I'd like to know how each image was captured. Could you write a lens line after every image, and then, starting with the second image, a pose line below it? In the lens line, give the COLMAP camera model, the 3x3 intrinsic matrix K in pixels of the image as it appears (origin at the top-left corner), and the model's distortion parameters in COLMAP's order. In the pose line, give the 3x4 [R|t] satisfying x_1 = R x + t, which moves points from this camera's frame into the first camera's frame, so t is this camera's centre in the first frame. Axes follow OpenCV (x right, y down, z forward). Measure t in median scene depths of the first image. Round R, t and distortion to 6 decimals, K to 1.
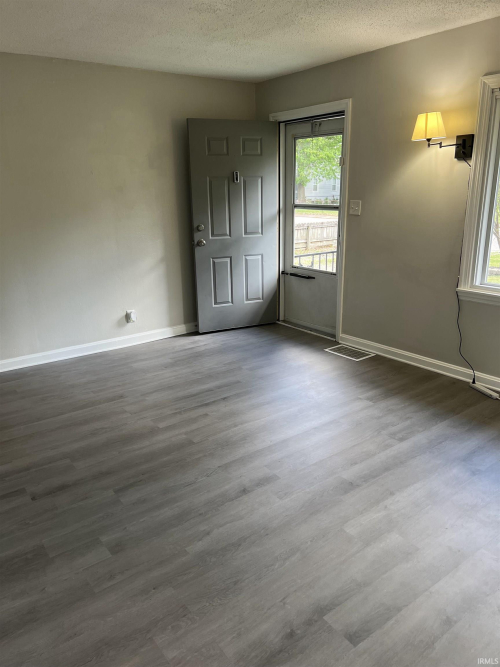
lens RADIAL K [[501.5, 0, 250.0], [0, 501.5, 333.5], [0, 0, 1]] dist [0.068538, -0.082740]
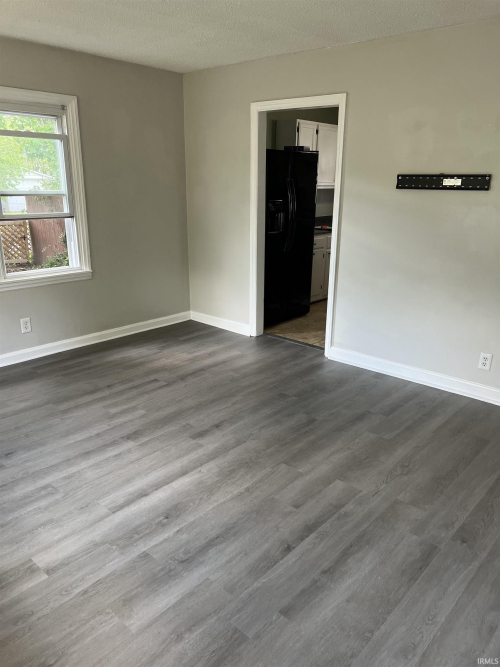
lens RADIAL K [[501.5, 0, 250.0], [0, 501.5, 333.5], [0, 0, 1]] dist [0.068538, -0.082740]
pose [[-0.981448, 0.062896, -0.181117, 0.090013], [-0.046388, 0.838696, 0.542620, -0.423663], [0.186031, 0.540955, -0.820219, 1.425074]]
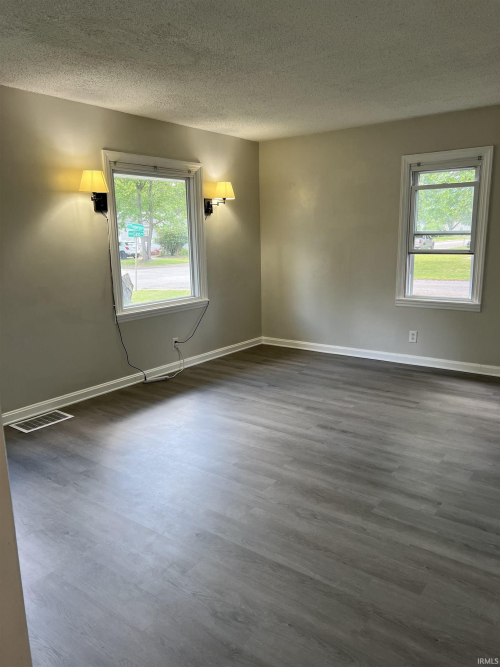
lens RADIAL K [[501.5, 0, 250.0], [0, 501.5, 333.5], [0, 0, 1]] dist [0.068538, -0.082740]
pose [[-0.278325, -0.167266, 0.945810, -0.924858], [0.291836, 0.923438, 0.249188, -0.282791], [-0.915078, 0.345377, -0.208201, 1.071297]]
